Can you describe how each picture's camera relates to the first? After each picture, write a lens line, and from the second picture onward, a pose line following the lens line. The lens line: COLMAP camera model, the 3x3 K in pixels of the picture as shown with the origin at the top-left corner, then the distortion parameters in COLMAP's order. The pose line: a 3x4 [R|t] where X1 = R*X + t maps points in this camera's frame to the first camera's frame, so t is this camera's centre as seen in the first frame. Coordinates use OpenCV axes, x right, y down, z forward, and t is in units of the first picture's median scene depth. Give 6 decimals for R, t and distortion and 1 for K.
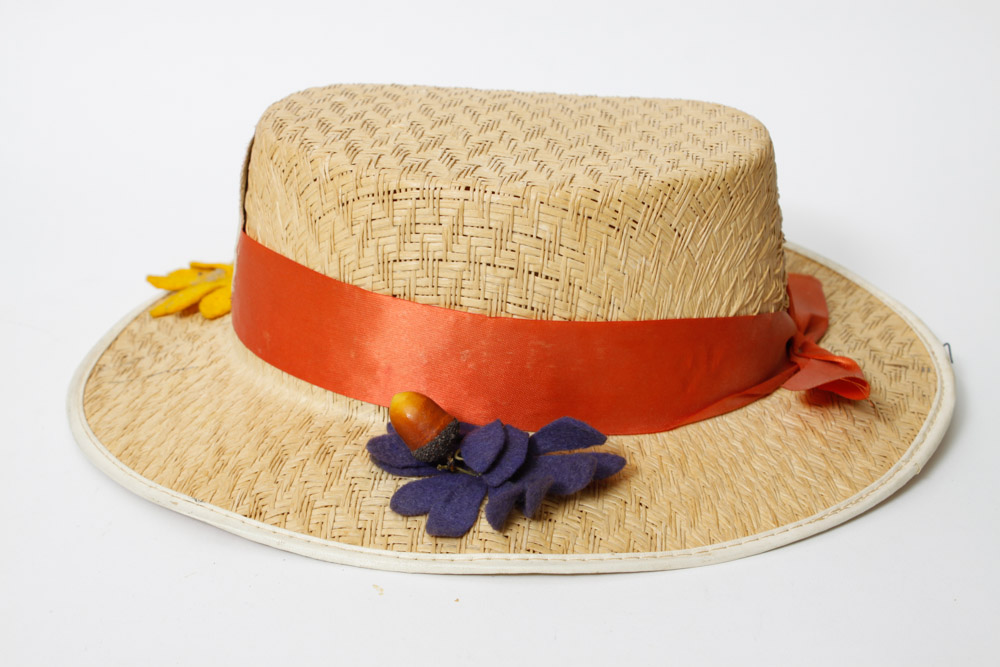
lens RADIAL K [[1984.6, 0, 499.8], [0, 1984.6, 333.2], [0, 0, 1]] dist [0.095307, 0.000000]
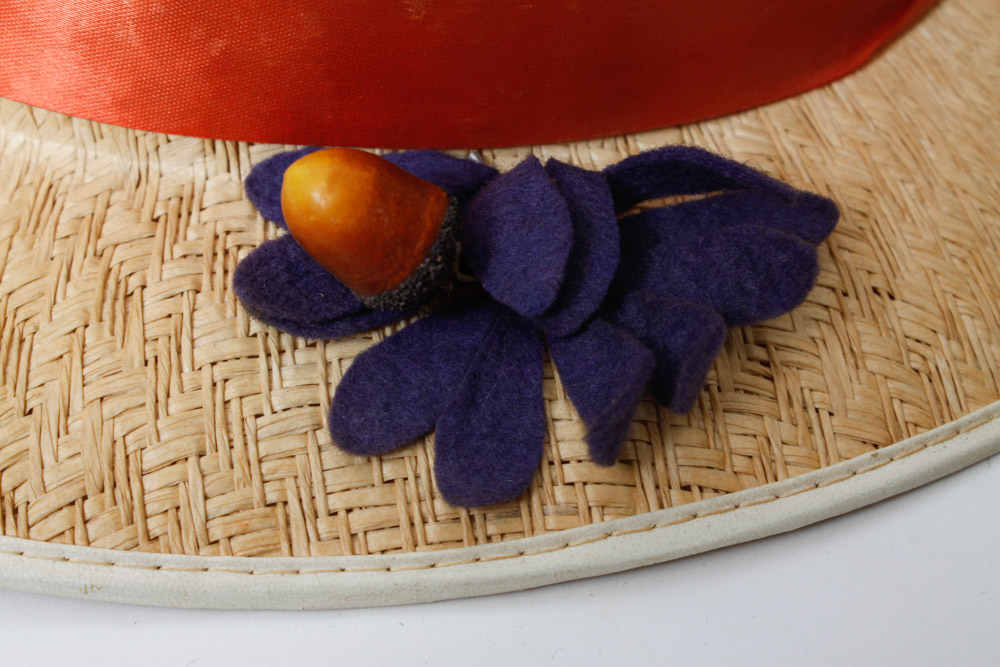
lens RADIAL K [[1933.4, 0, 500.8], [0, 1933.4, 333.6], [0, 0, 1]] dist [0.060166, 0.000000]
pose [[0.960616, -0.205883, 0.186624, -0.091314], [0.113651, 0.903958, 0.412241, -0.092372], [-0.253574, -0.374795, 0.891756, 0.635592]]
